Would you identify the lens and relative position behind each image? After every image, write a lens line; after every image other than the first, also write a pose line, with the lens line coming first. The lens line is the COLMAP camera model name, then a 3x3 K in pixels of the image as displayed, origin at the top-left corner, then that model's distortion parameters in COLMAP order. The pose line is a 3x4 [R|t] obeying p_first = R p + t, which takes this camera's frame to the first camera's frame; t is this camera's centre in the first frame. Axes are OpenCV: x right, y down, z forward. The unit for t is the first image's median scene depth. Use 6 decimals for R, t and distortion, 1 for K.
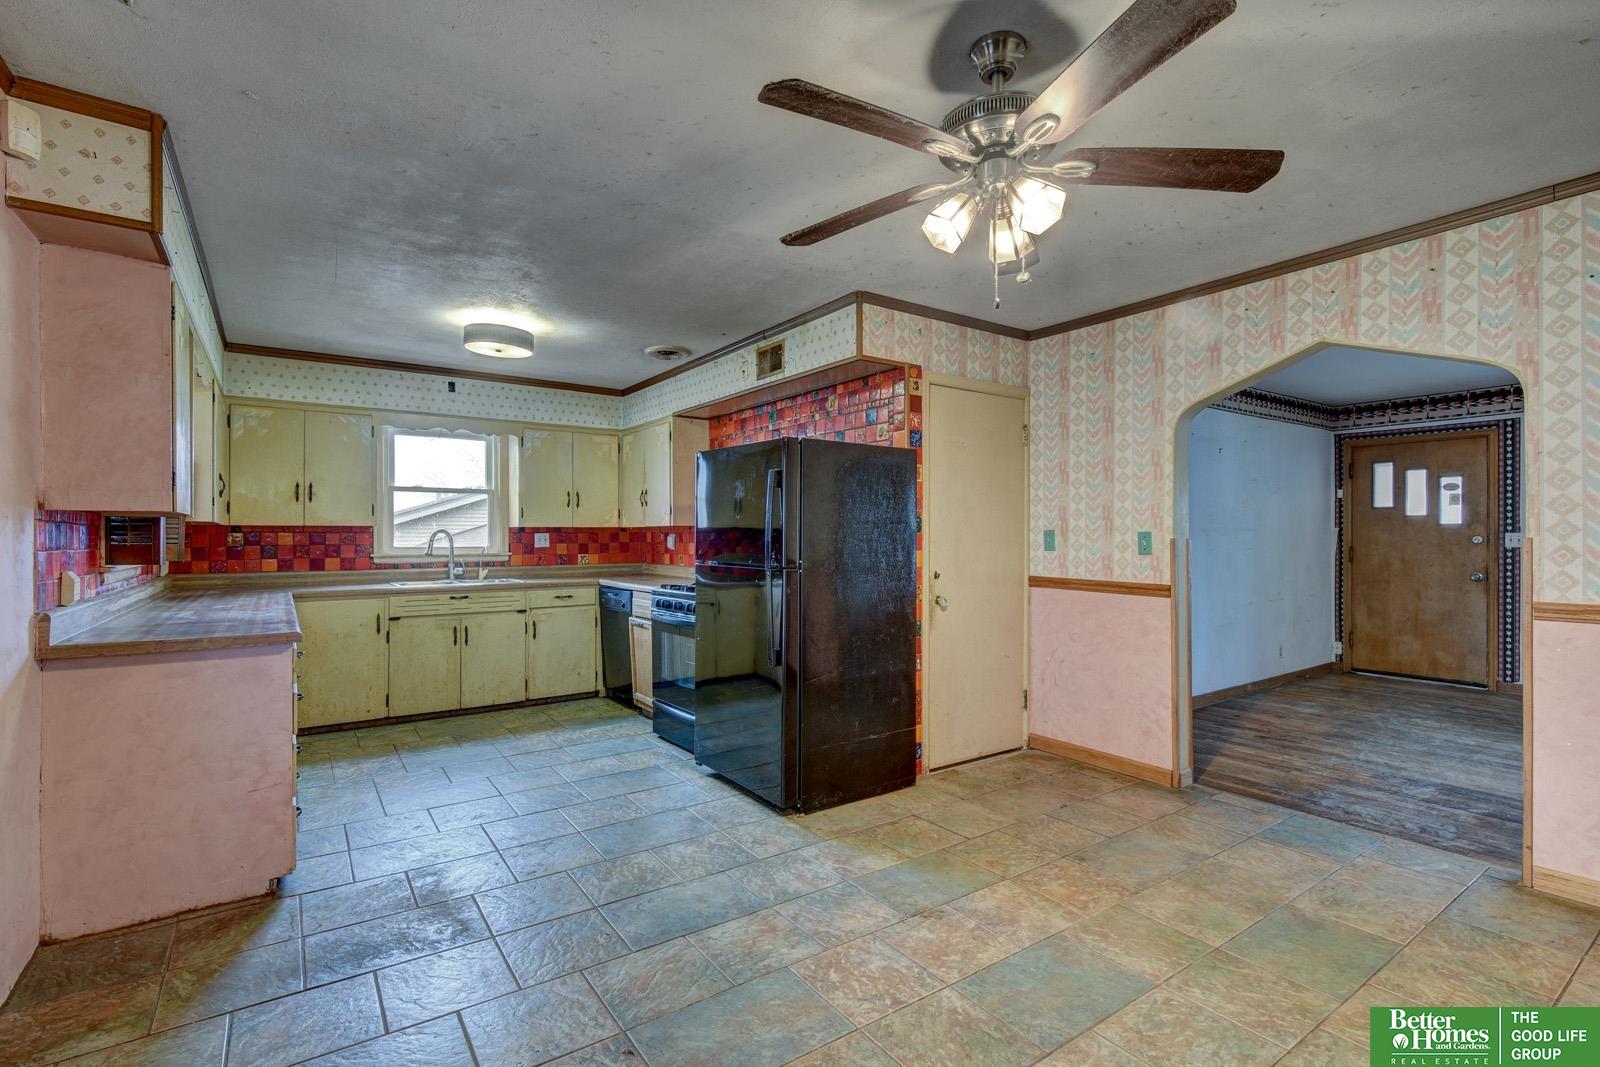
lens RADIAL K [[762.6, 0, 800.0], [0, 762.6, 533.5], [0, 0, 1]] dist [0.015431, -0.000209]
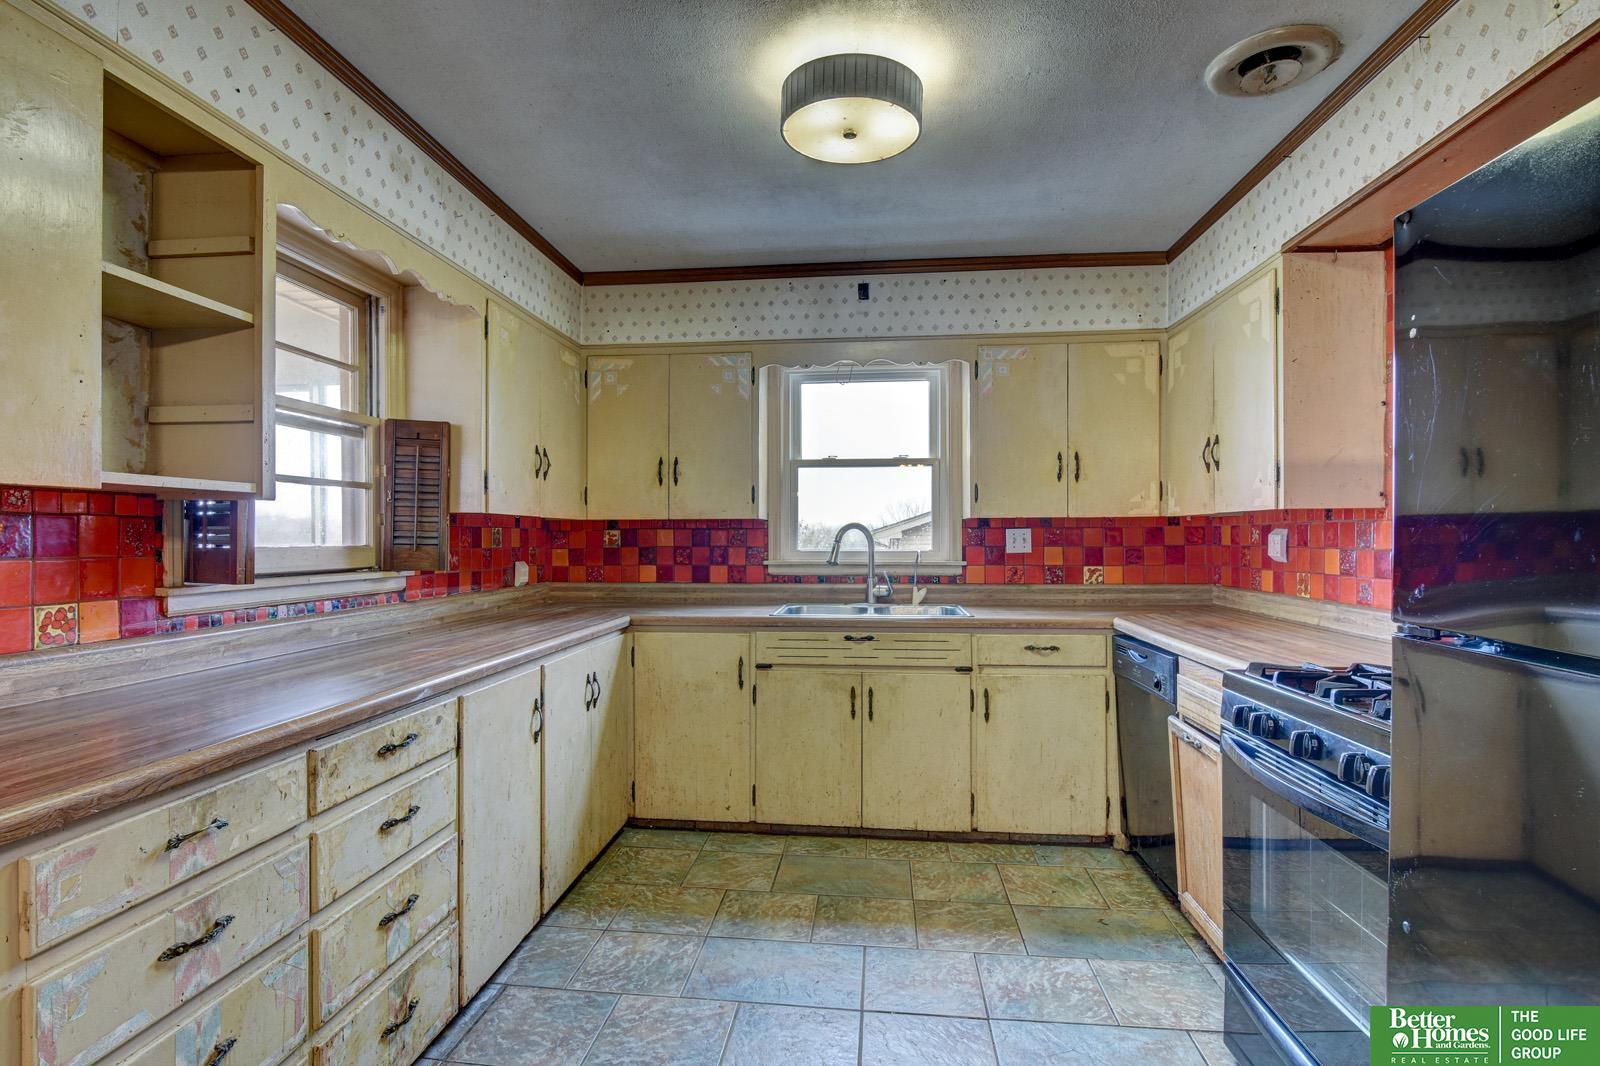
lens RADIAL K [[767.1, 0, 794.8], [0, 767.1, 537.4], [0, 0, 1]] dist [0.001287, 0.000047]
pose [[0.749289, 0.000764, -0.662243, -0.088830], [0.003778, 0.999978, 0.005428, 0.002682], [0.662233, -0.006569, 0.749269, 0.506665]]
